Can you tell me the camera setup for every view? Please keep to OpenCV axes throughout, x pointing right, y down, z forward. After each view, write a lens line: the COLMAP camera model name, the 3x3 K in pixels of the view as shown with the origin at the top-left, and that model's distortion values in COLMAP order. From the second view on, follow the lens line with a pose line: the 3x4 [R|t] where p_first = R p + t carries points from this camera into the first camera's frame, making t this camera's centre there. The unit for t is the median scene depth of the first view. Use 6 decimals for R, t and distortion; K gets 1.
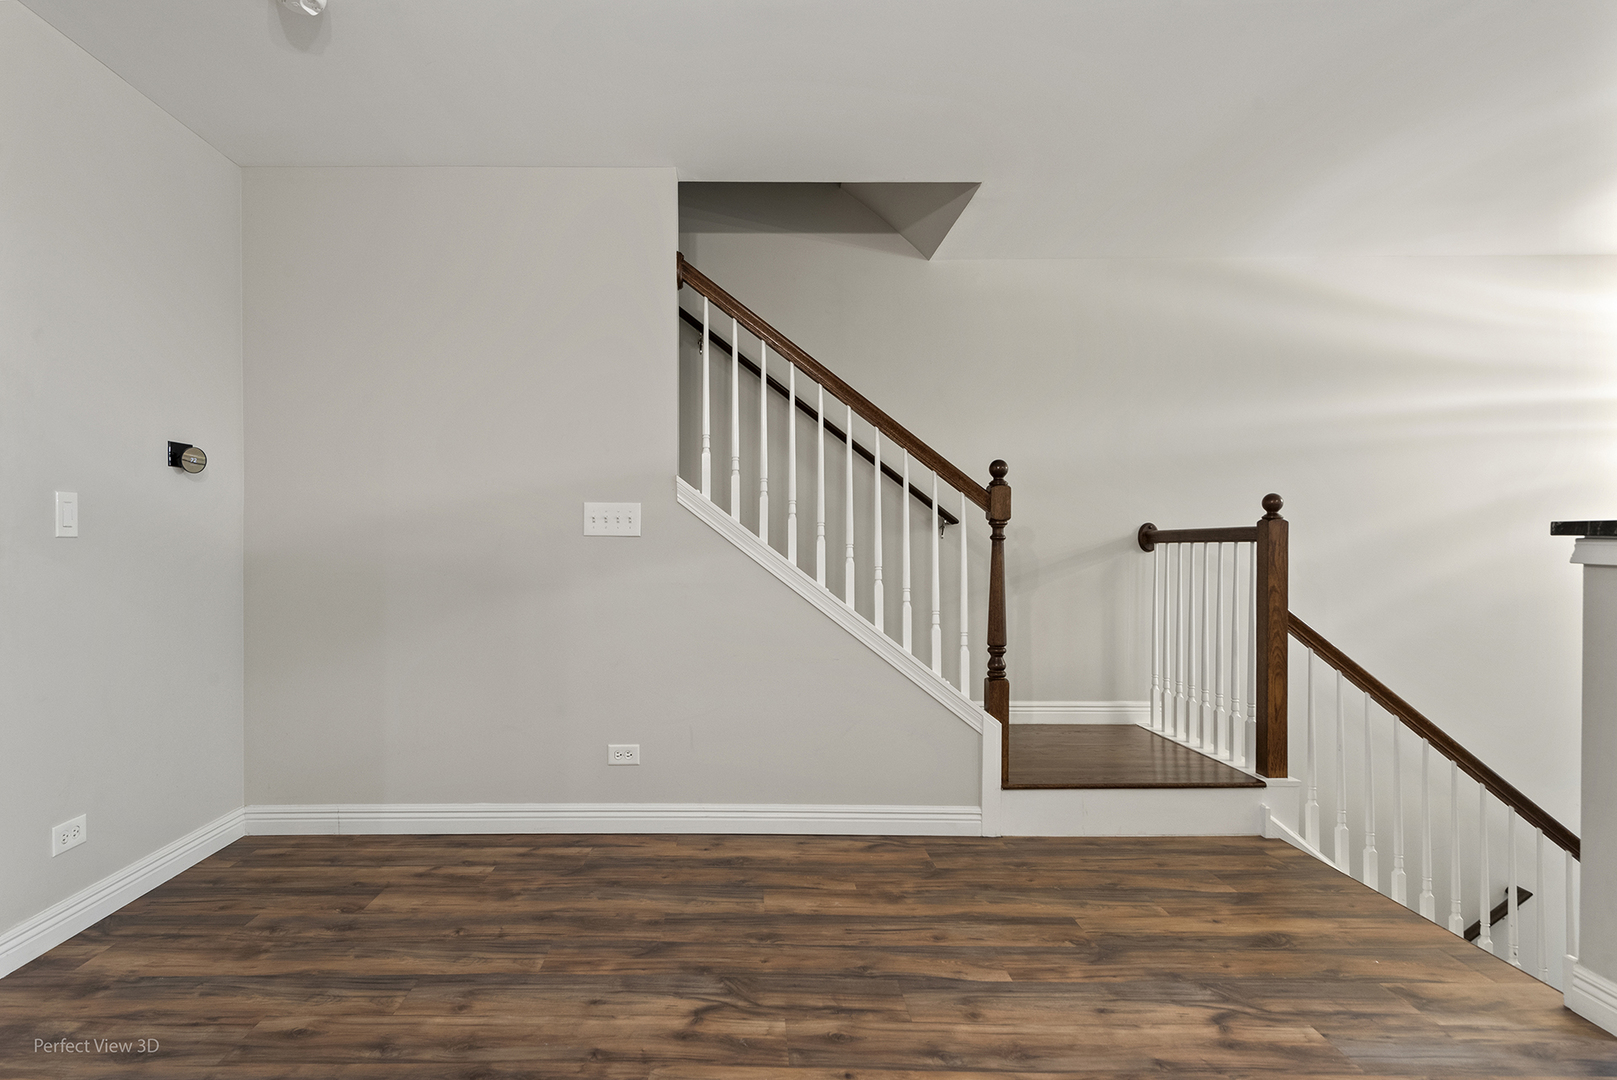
lens RADIAL K [[909.5, 0, 788.4], [0, 909.5, 547.5], [0, 0, 1]] dist [0.012359, 0.000182]
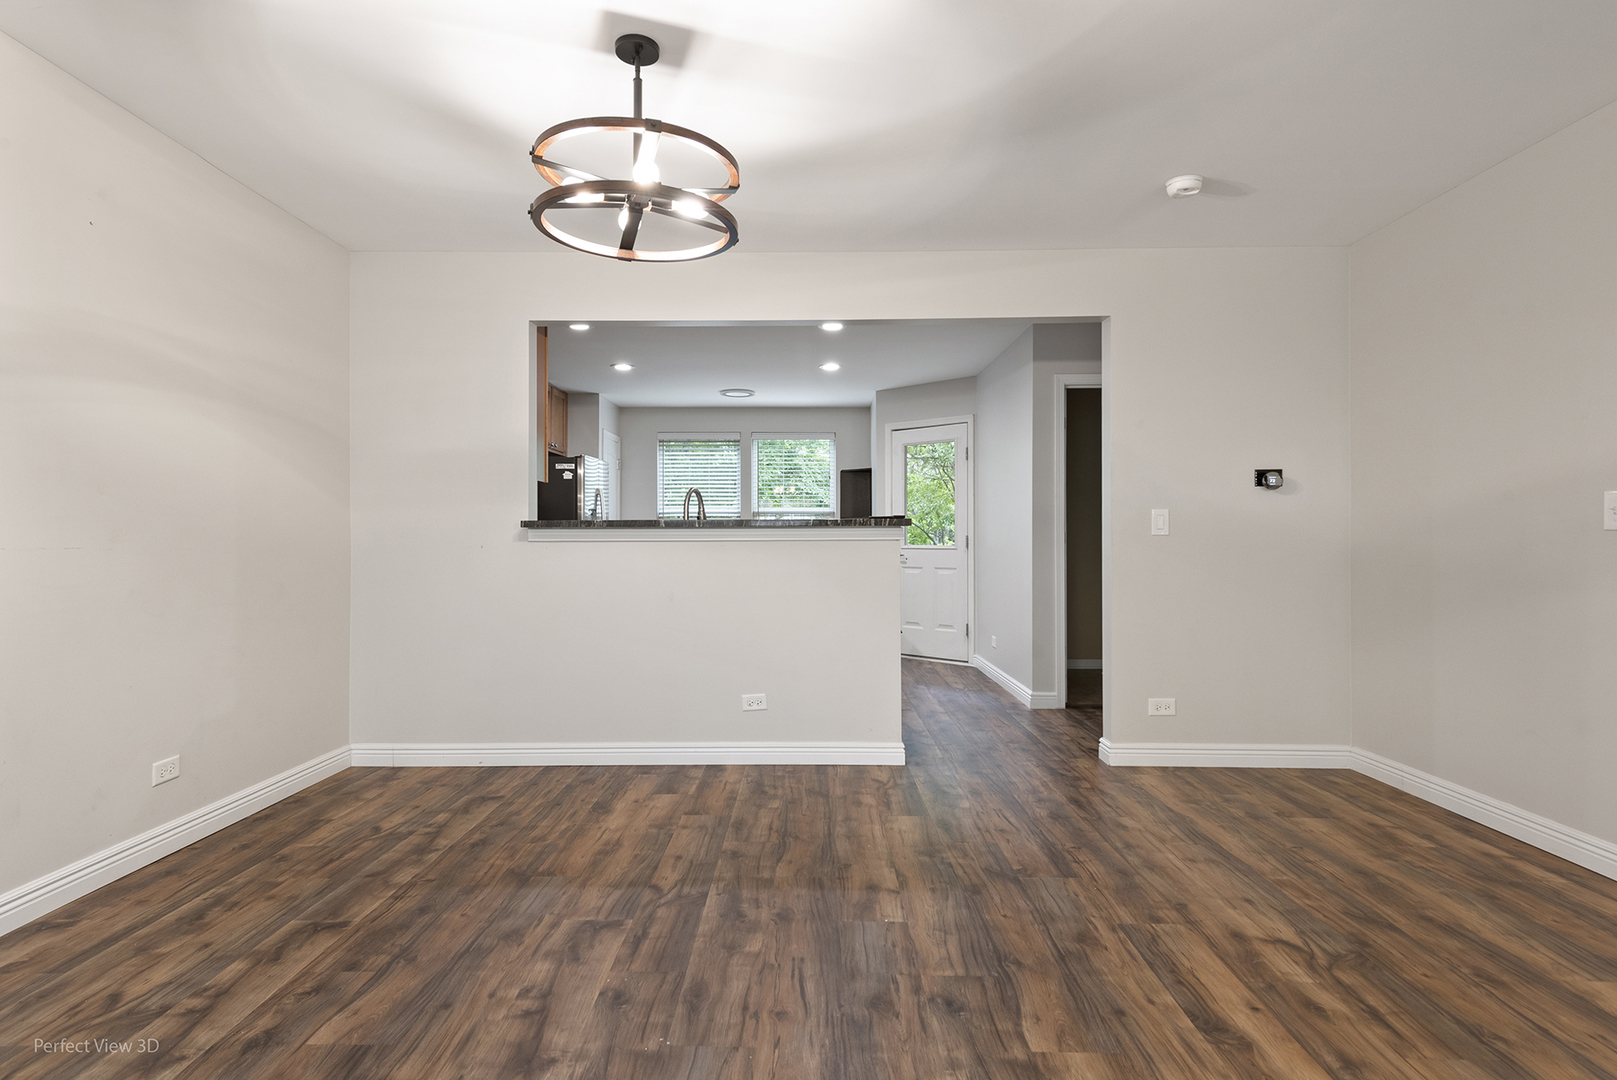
lens RADIAL K [[880.4, 0, 796.6], [0, 880.4, 530.8], [0, 0, 1]] dist [0.074772, -0.001584]
pose [[-0.020571, -0.009889, -0.999739, 0.916517], [-0.005350, 0.999938, -0.009781, 0.000845], [0.999774, 0.005148, -0.020622, 0.341646]]
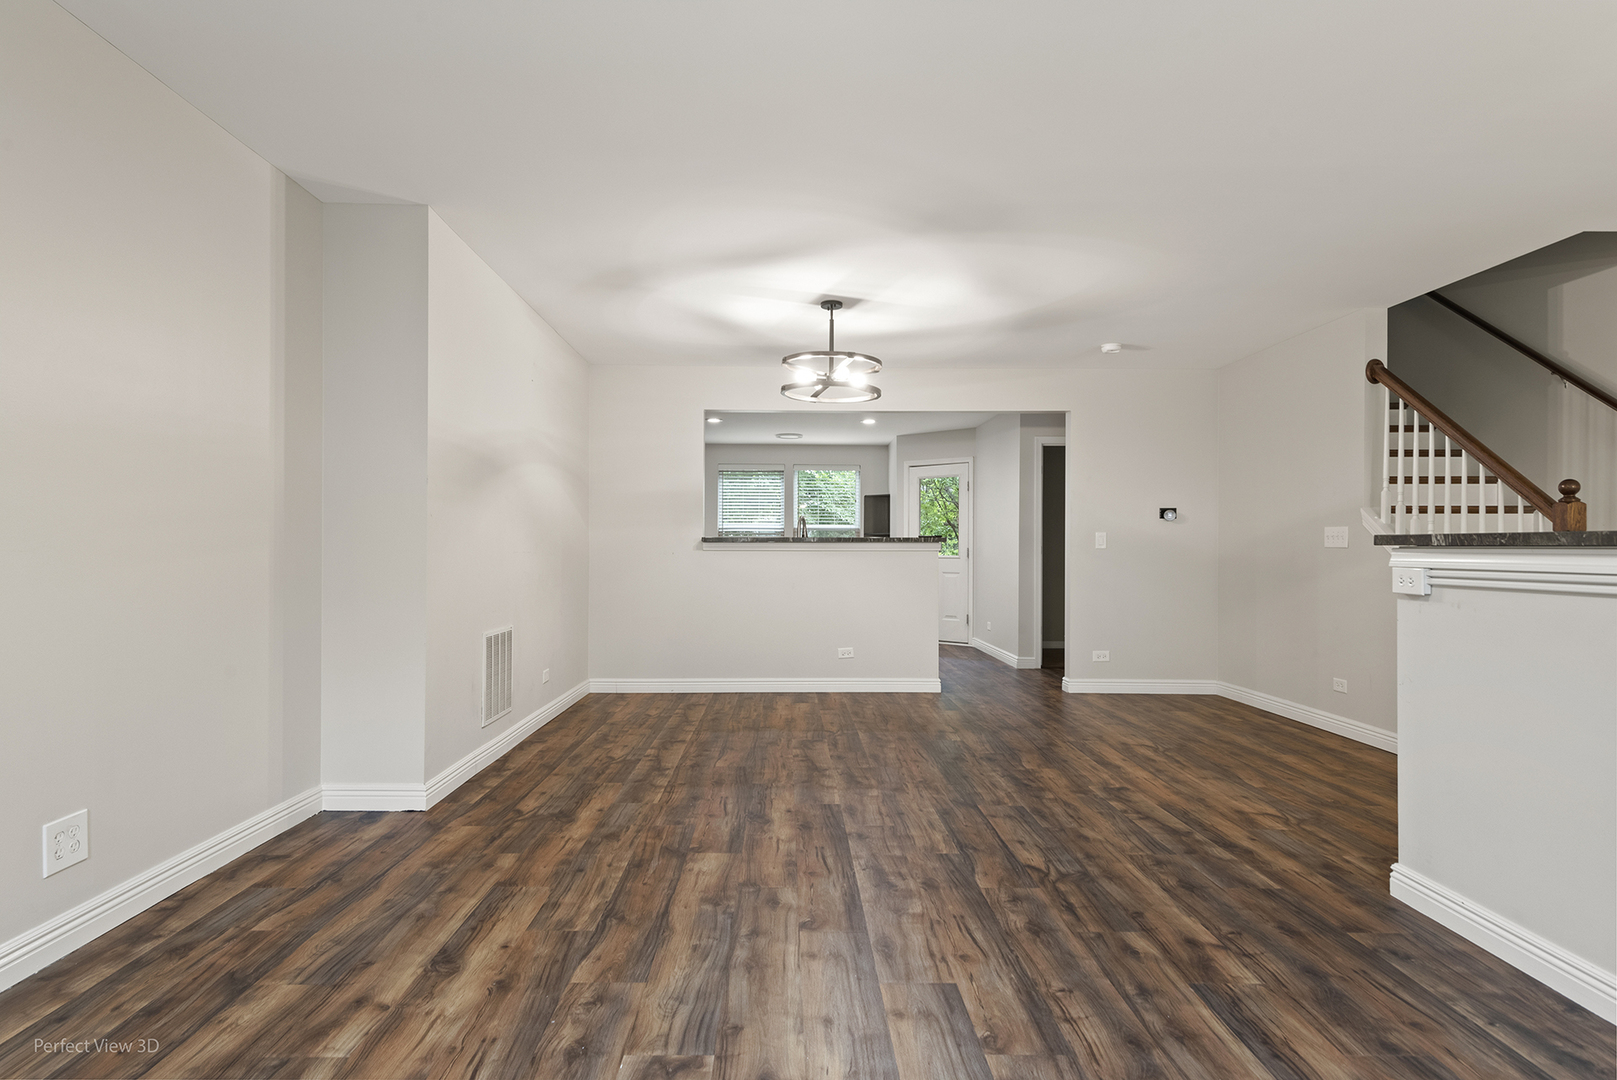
lens RADIAL K [[909.5, 0, 788.4], [0, 909.5, 547.5], [0, 0, 1]] dist [0.012359, 0.000182]
pose [[0.012089, -0.003135, -0.999922, 1.942255], [-0.011709, 0.999926, -0.003277, 0.005383], [0.999858, 0.011748, 0.012051, 0.020484]]
